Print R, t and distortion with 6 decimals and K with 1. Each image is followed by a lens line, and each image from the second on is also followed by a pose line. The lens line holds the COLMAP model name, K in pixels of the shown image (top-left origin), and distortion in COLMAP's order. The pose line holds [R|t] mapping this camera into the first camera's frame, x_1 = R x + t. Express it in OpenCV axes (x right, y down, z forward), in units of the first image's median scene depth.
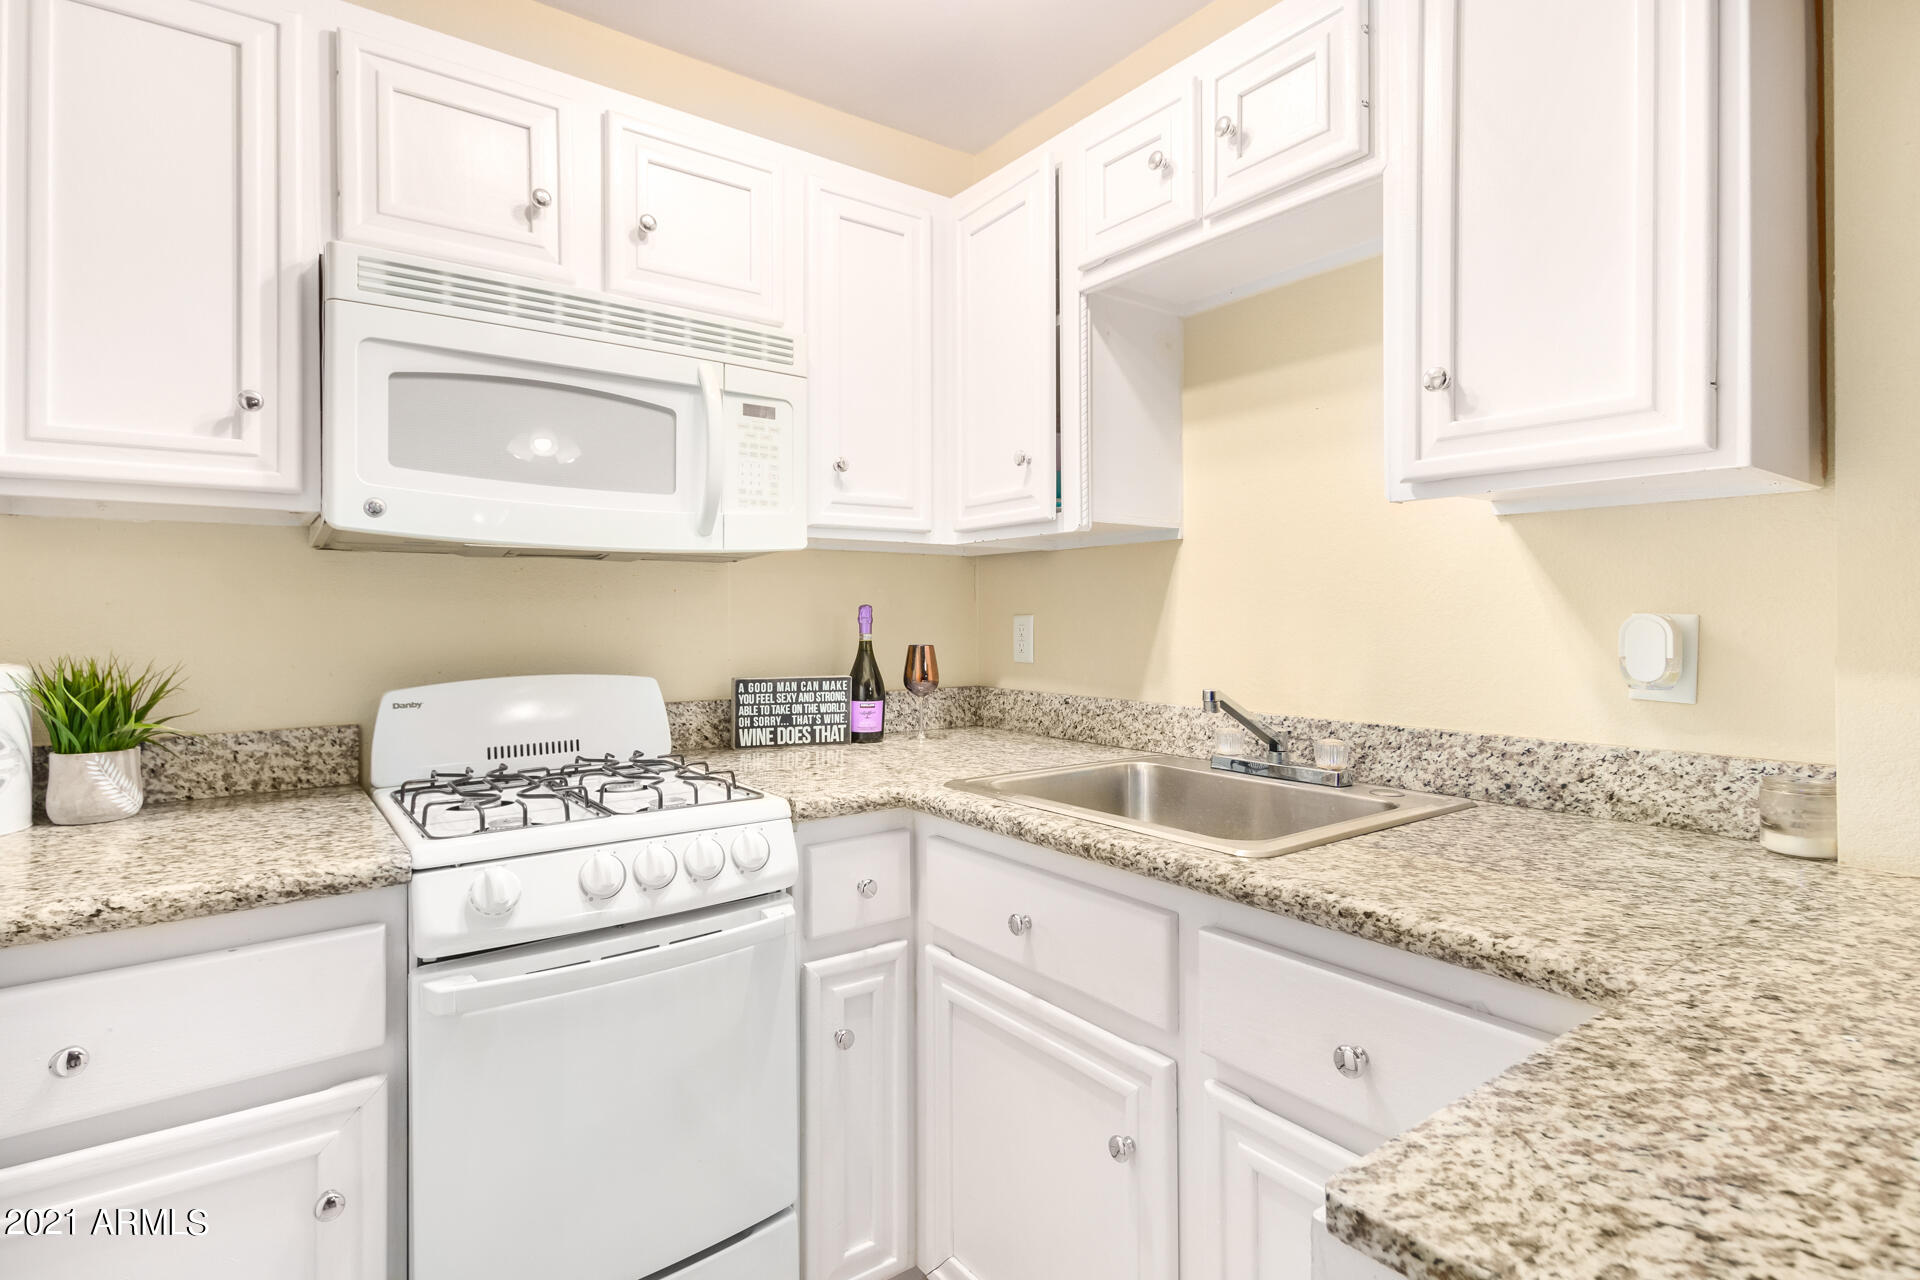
lens RADIAL K [[946.4, 0, 951.4], [0, 946.4, 594.4], [0, 0, 1]] dist [0.015223, -0.006765]
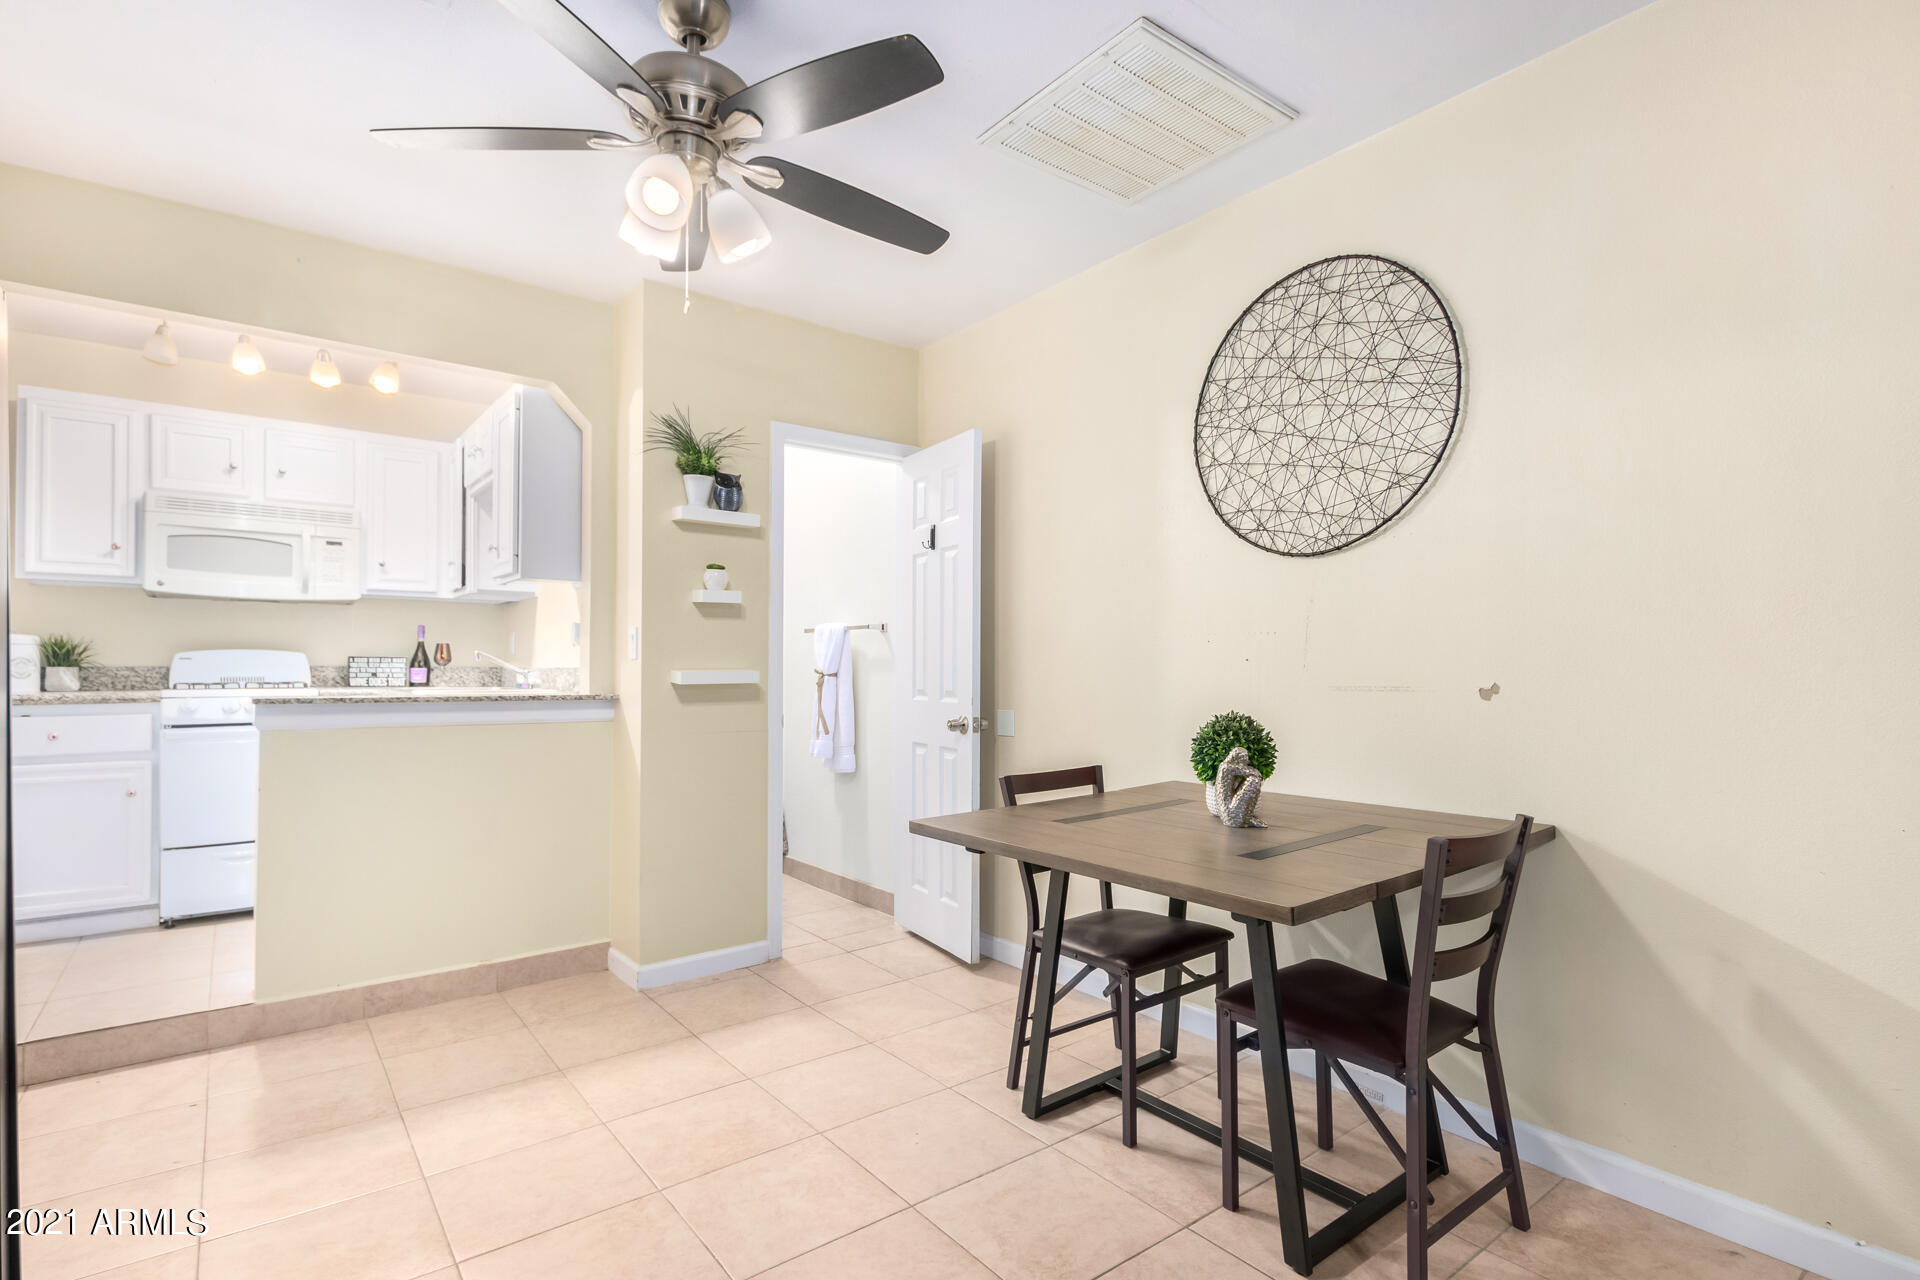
lens RADIAL K [[946.4, 0, 961.2], [0, 946.4, 653.7], [0, 0, 1]] dist [0.015223, -0.006765]
pose [[0.999922, 0.003008, 0.012145, 1.720875], [-0.002973, 0.999991, -0.002929, 0.120125], [-0.012154, 0.002893, 0.999922, -1.849015]]
